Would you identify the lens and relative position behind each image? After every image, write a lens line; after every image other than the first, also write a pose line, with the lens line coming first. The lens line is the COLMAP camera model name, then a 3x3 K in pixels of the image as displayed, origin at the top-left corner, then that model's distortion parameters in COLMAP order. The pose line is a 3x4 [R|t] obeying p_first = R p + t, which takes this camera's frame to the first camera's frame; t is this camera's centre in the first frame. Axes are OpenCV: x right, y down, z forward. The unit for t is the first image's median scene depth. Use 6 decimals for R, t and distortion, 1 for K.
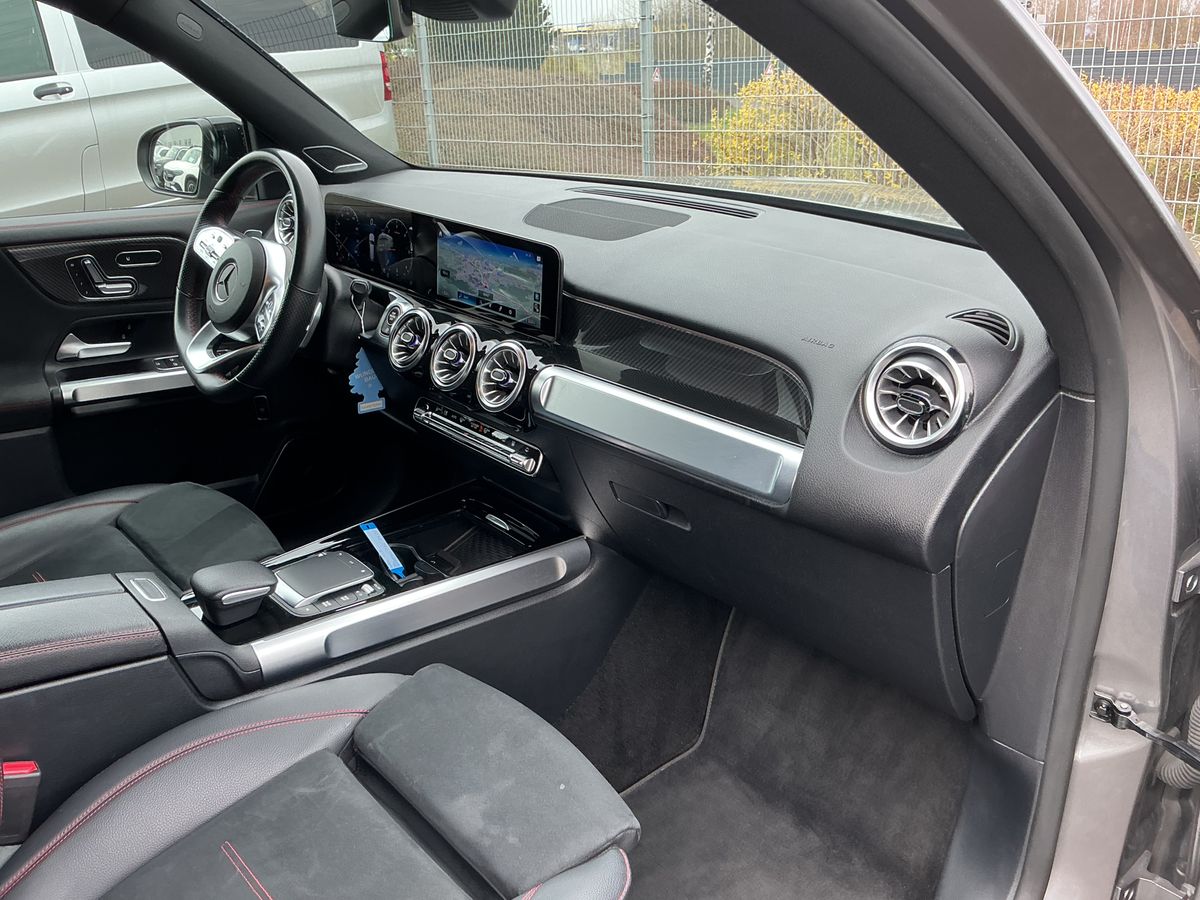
lens RADIAL K [[981.3, 0, 560.1], [0, 981.3, 447.2], [0, 0, 1]] dist [0.083886, -0.204594]
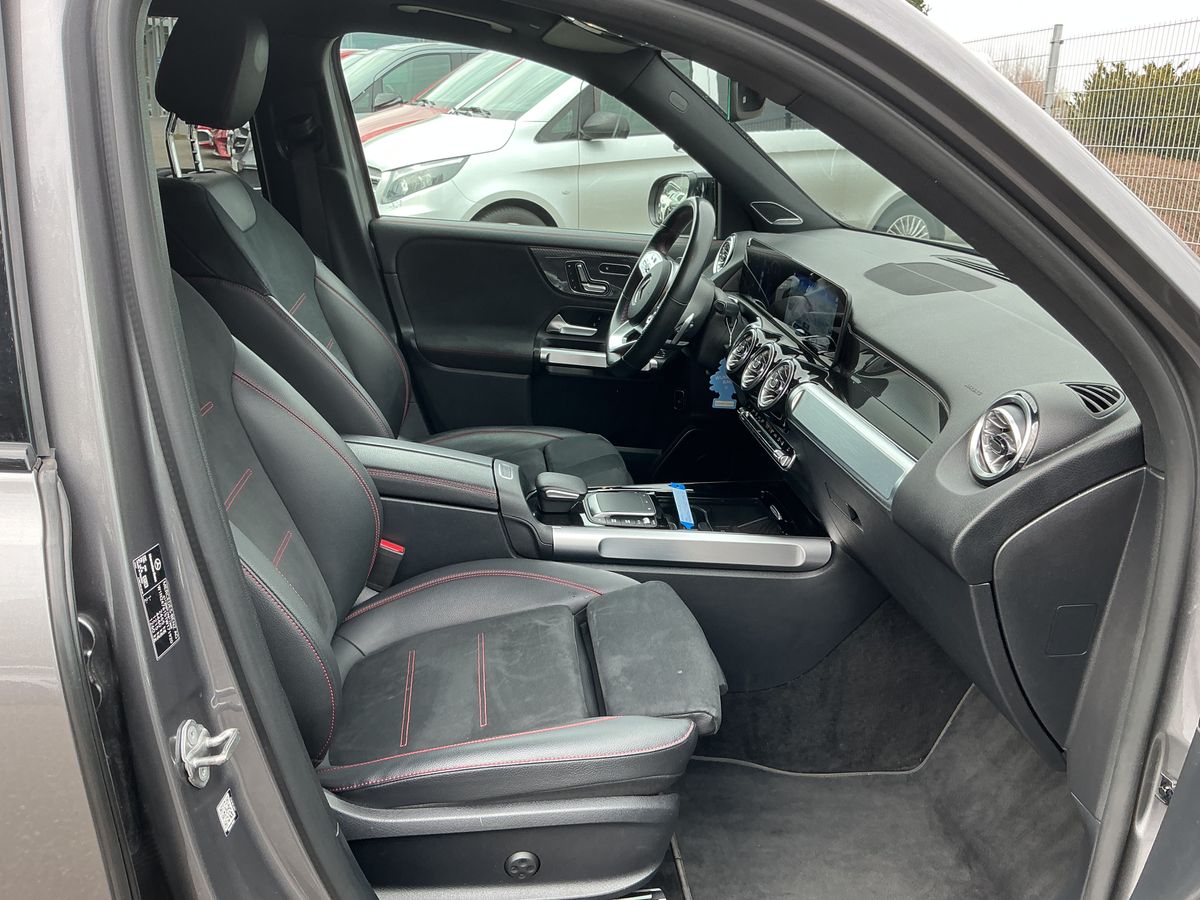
lens RADIAL K [[981.3, 0, 560.1], [0, 981.3, 447.2], [0, 0, 1]] dist [0.083886, -0.204594]
pose [[0.806558, 0.232607, -0.543469, 0.366824], [-0.265924, 0.963828, 0.017868, 0.049002], [0.527967, 0.130110, 0.839239, -0.170212]]
